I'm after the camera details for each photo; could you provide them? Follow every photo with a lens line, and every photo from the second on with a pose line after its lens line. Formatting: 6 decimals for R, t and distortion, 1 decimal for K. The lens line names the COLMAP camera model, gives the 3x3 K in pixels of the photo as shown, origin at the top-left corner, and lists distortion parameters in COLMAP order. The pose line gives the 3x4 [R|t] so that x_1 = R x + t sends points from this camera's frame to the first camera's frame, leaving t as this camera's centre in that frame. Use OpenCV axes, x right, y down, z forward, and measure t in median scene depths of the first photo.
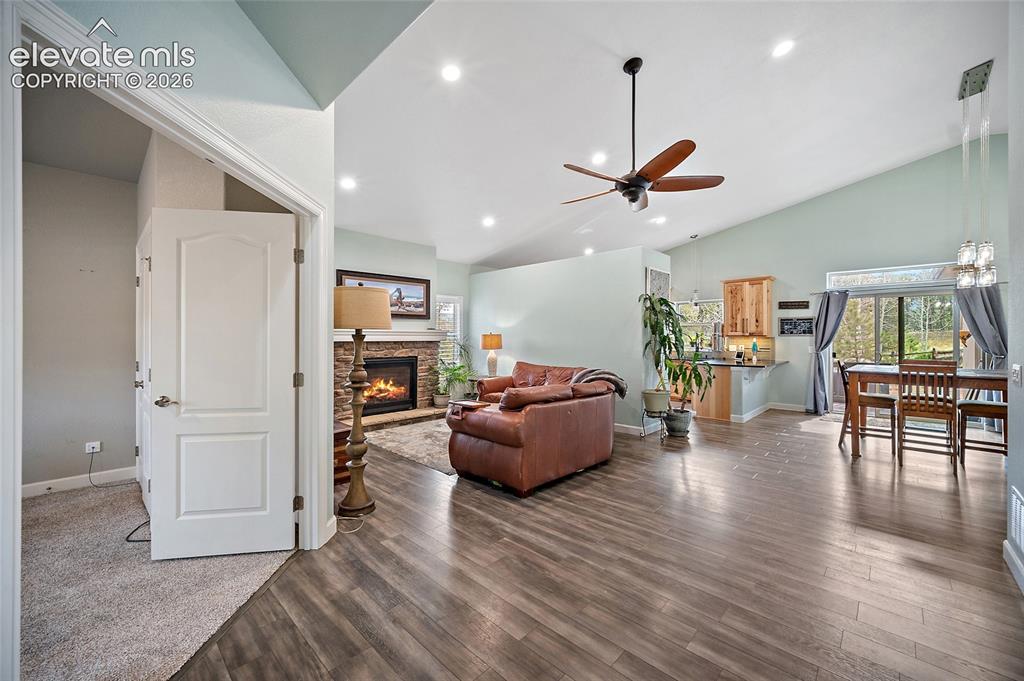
lens RADIAL K [[404.6, 0, 513.3], [0, 404.6, 335.5], [0, 0, 1]] dist [-0.003399, -0.000063]
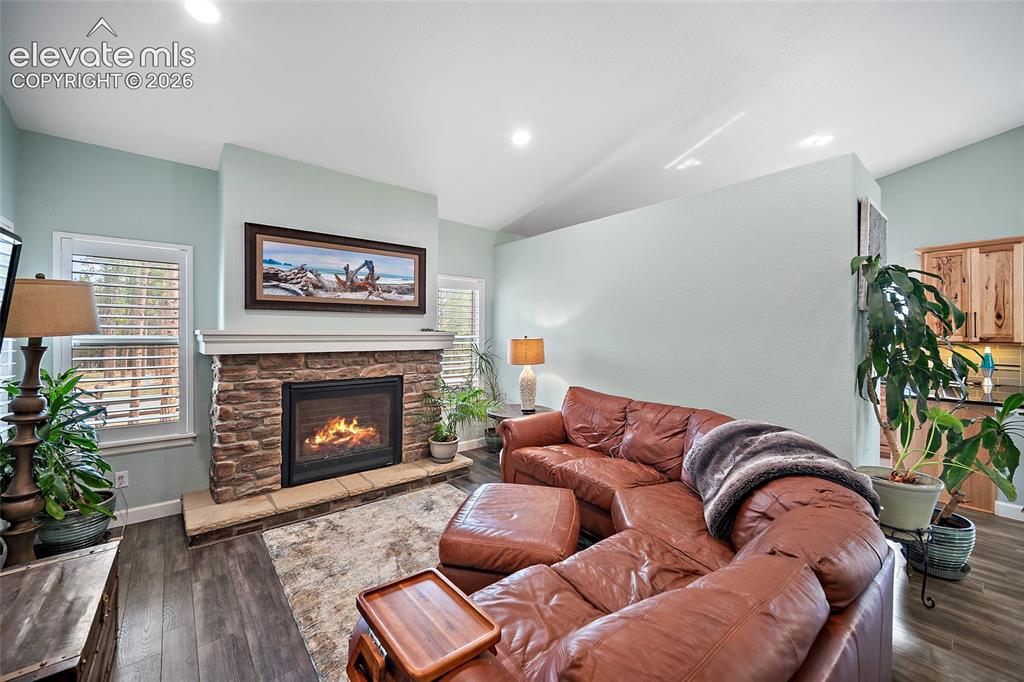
lens RADIAL K [[404.6, 0, 510.8], [0, 404.6, 333.6], [0, 0, 1]] dist [-0.003399, -0.000063]
pose [[0.994397, 0.003959, -0.105637, -0.014729], [-0.003526, 0.999985, 0.004292, -0.013799], [0.105653, -0.003895, 0.994395, 0.412680]]
